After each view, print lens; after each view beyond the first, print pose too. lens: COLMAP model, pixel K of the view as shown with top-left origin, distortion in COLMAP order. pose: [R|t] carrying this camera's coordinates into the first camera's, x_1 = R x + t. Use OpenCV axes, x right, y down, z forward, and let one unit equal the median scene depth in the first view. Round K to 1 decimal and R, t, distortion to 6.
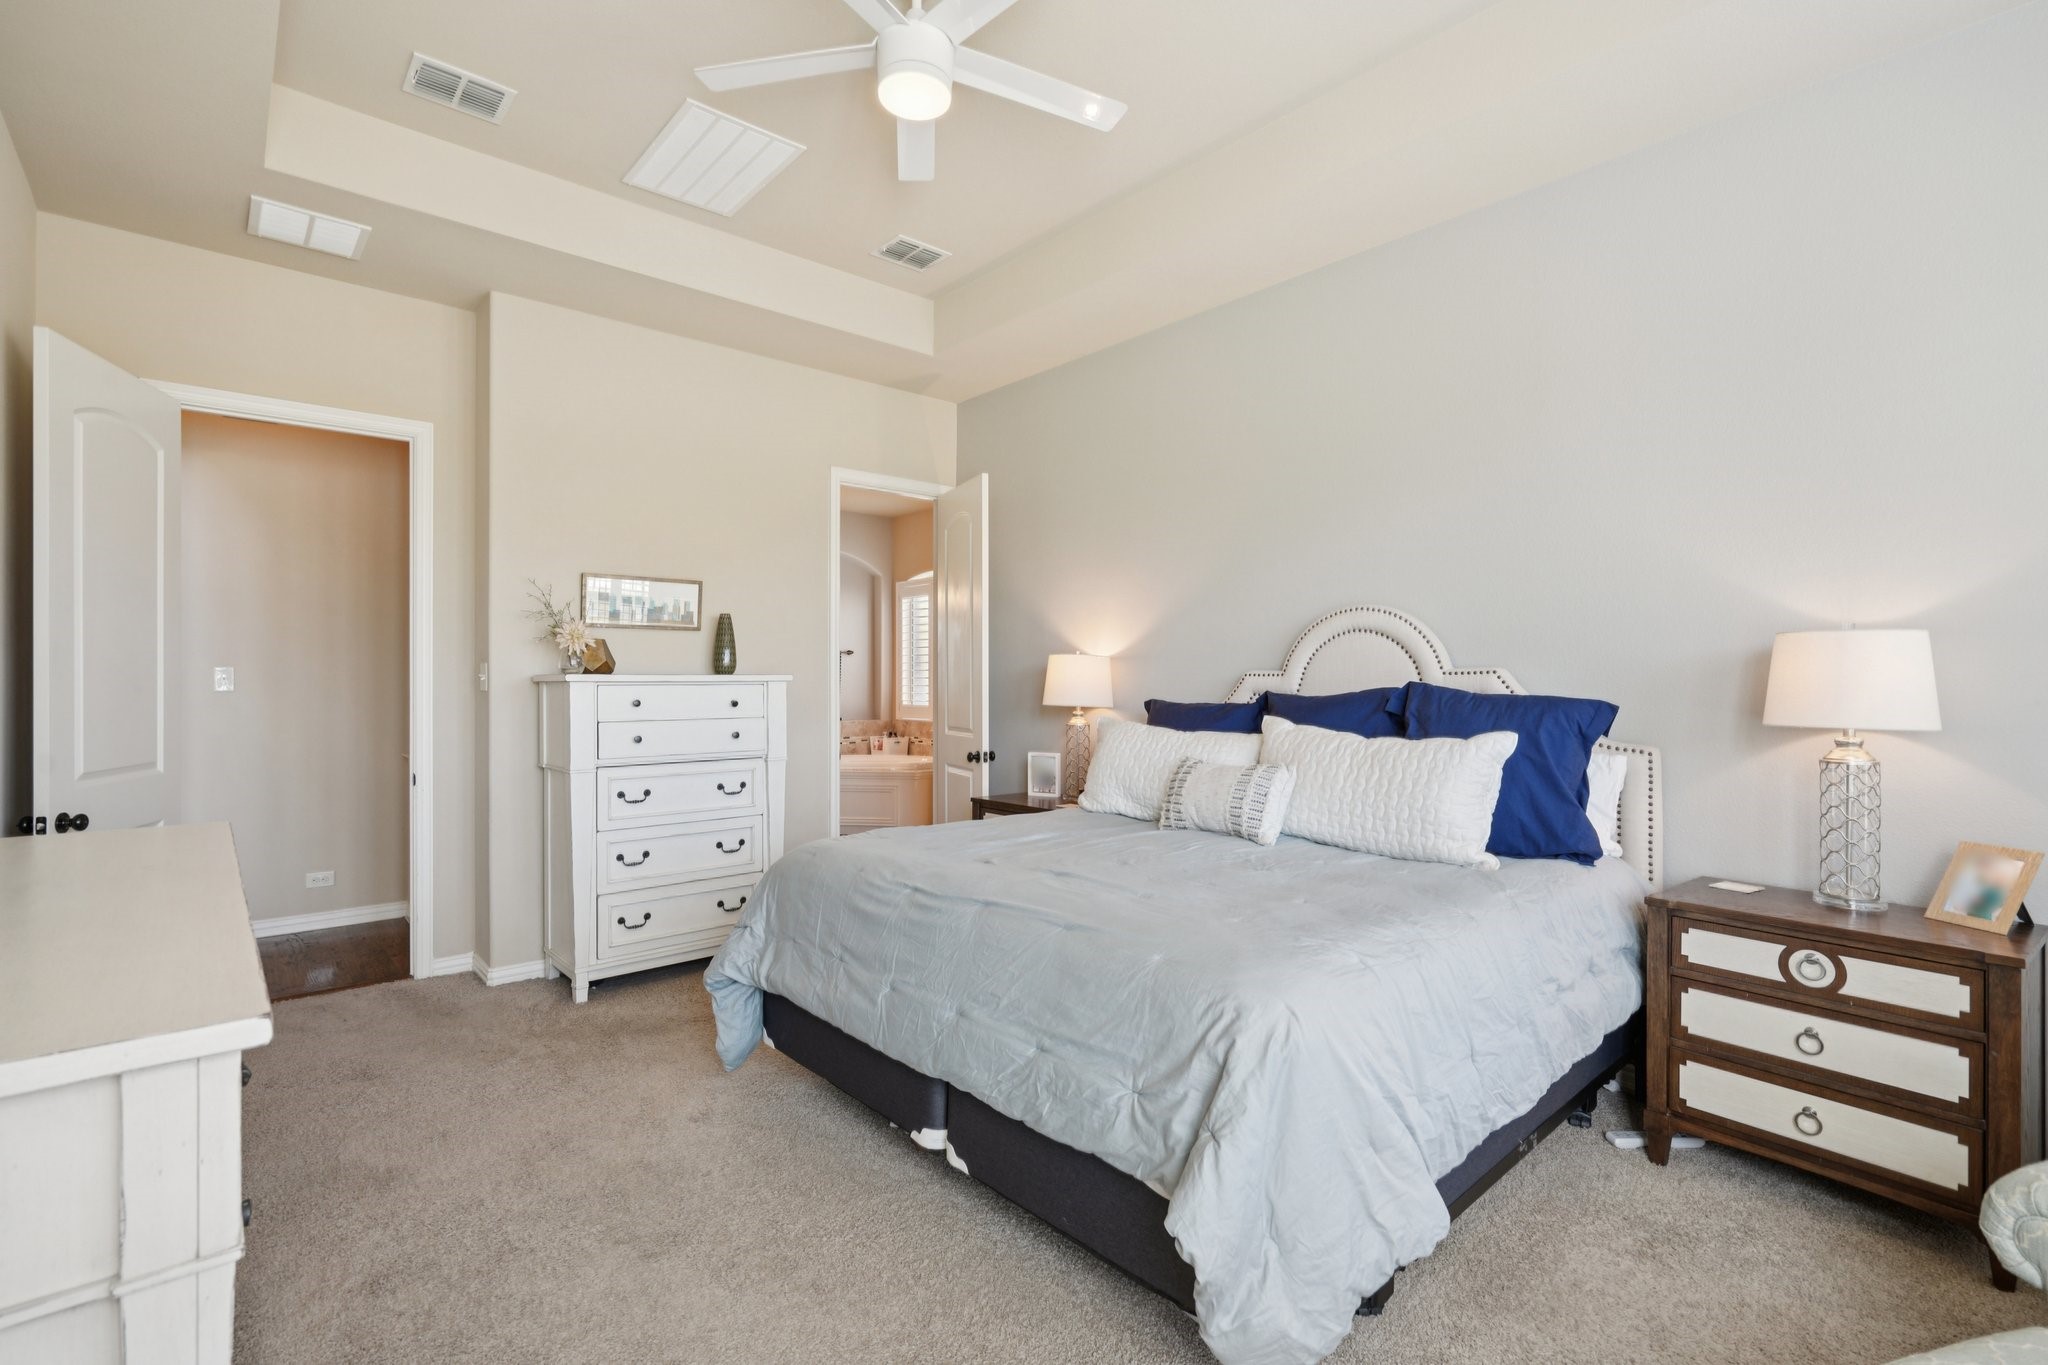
lens RADIAL K [[938.5, 0, 1025.2], [0, 938.5, 679.3], [0, 0, 1]] dist [-0.002910, 0.002265]
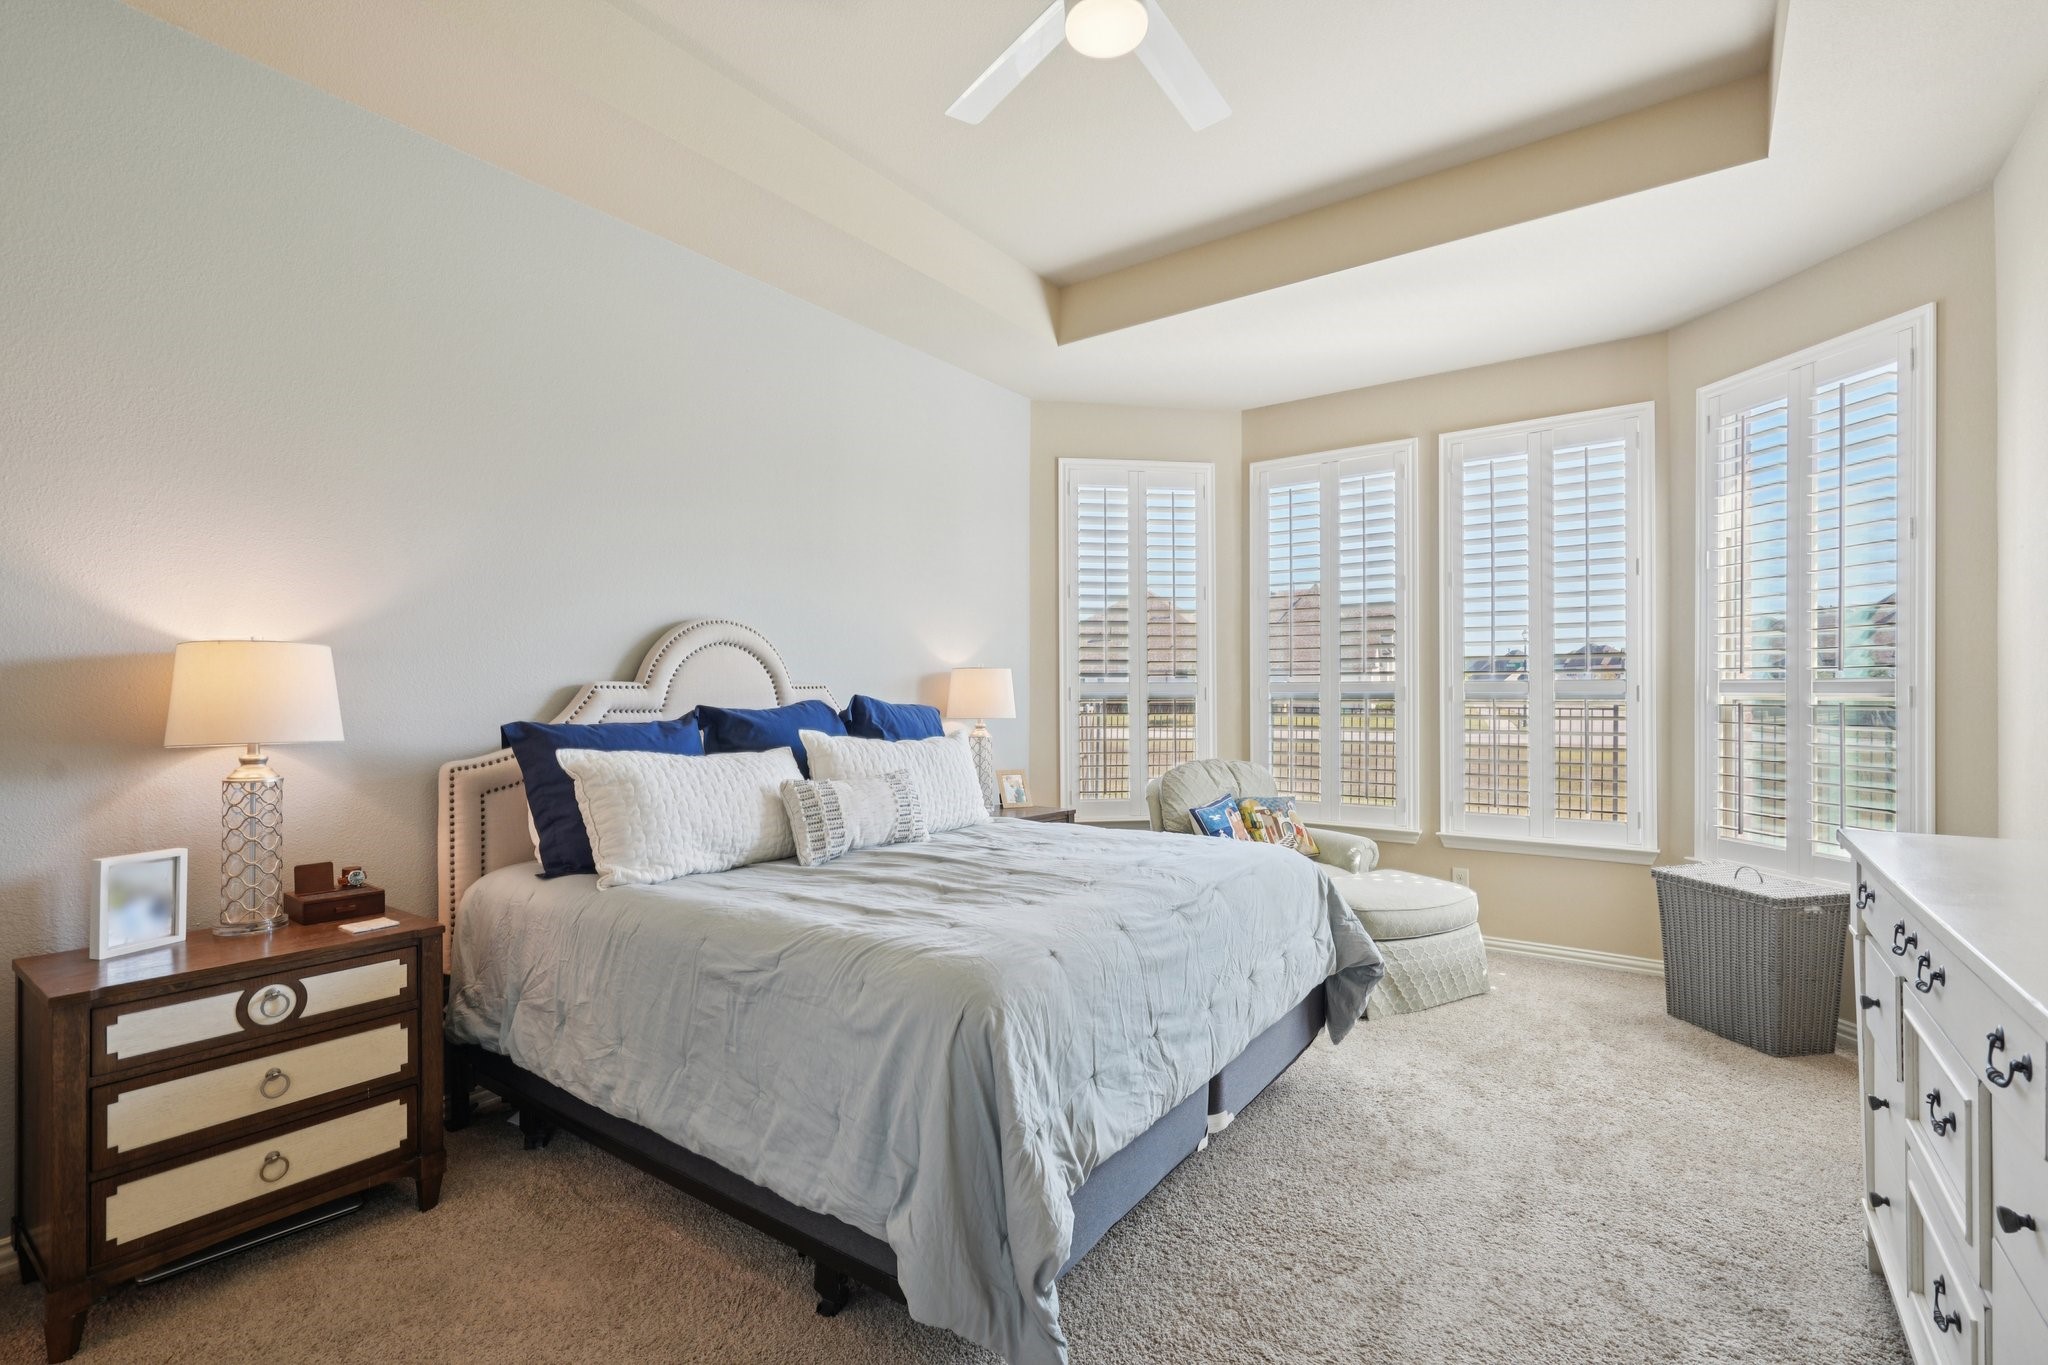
lens RADIAL K [[938.5, 0, 1025.0], [0, 938.5, 688.4], [0, 0, 1]] dist [-0.002910, 0.002265]
pose [[-0.223160, -0.002768, 0.974778, -0.232098], [0.004628, 0.999982, 0.003899, -0.005094], [-0.974771, 0.005381, -0.223143, 0.469341]]
